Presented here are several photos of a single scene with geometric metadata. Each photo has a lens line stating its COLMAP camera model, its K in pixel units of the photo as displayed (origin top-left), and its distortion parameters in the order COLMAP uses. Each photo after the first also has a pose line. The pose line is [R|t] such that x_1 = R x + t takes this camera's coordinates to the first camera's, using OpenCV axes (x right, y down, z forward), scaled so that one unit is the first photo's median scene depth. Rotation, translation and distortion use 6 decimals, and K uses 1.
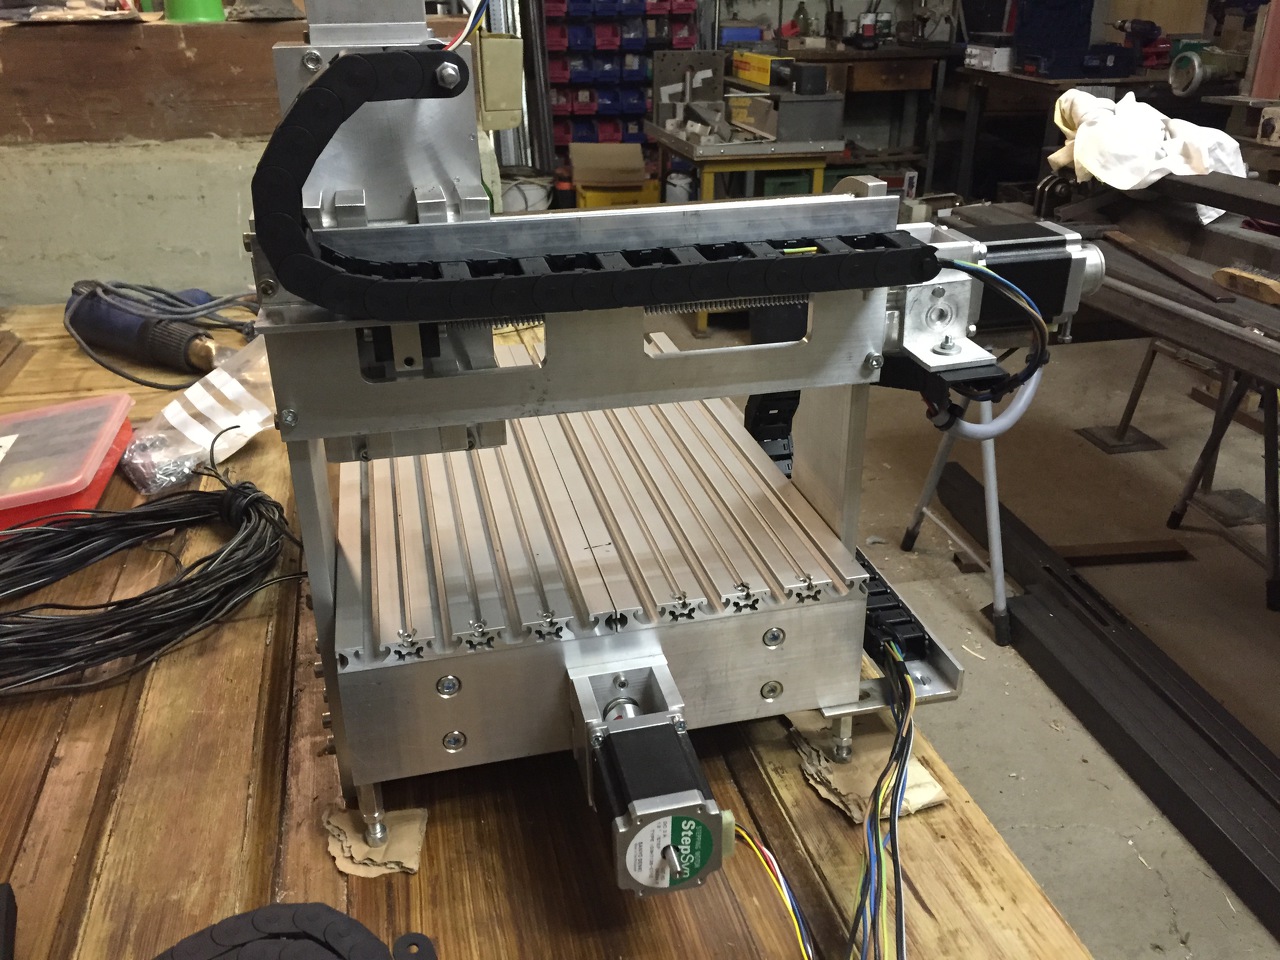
lens RADIAL K [[1100.9, 0, 640.0], [0, 1100.9, 480.0], [0, 0, 1]] dist [0.083426, -0.109785]
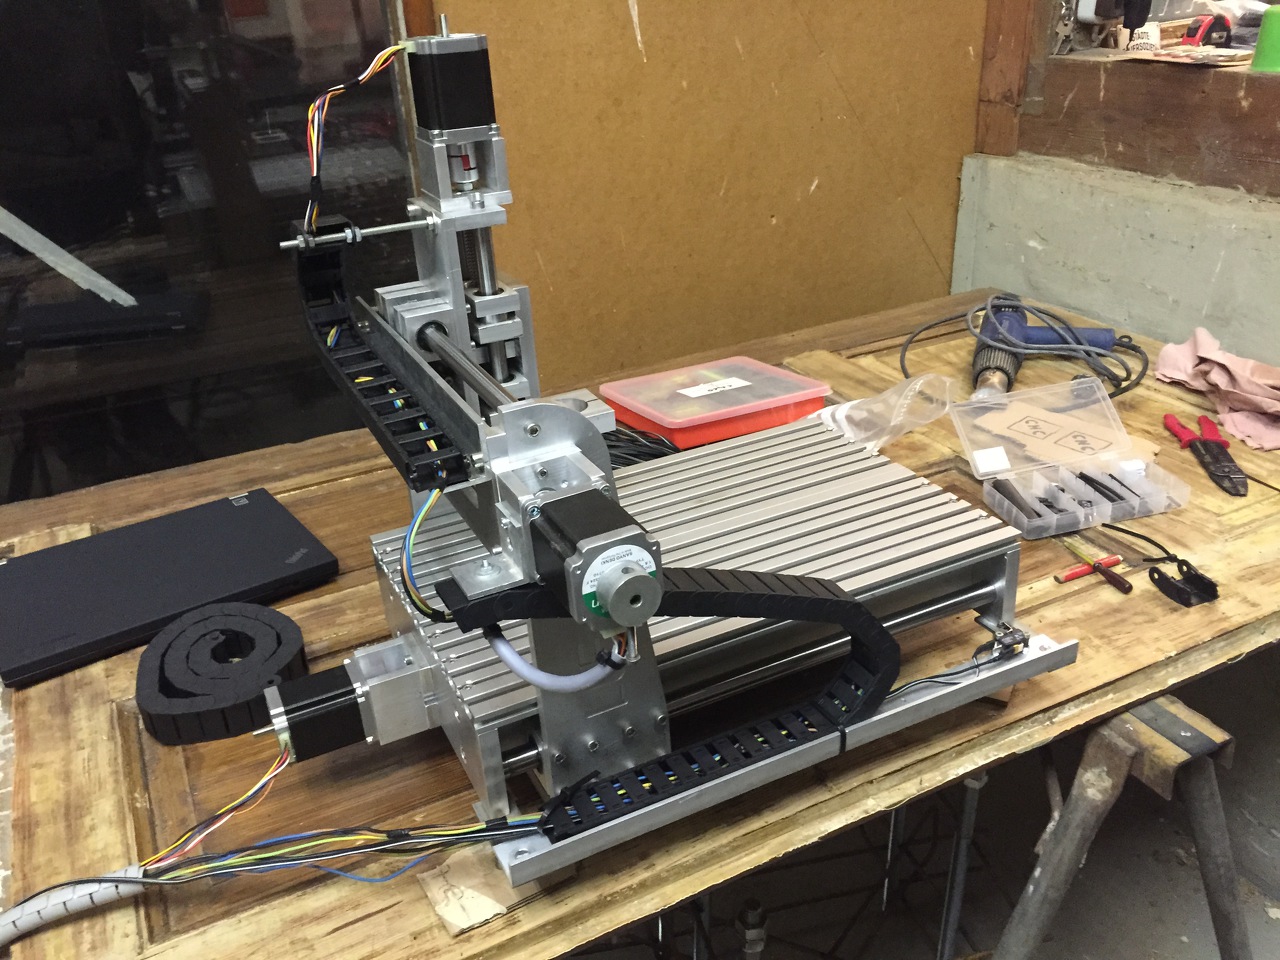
lens RADIAL K [[1100.9, 0, 640.0], [0, 1100.9, 480.0], [0, 0, 1]] dist [0.083426, -0.109785]
pose [[0.224109, 0.423598, -0.877690, 0.194324], [-0.361997, 0.872347, 0.328587, -0.097510], [0.904839, 0.244082, 0.348842, 0.119609]]
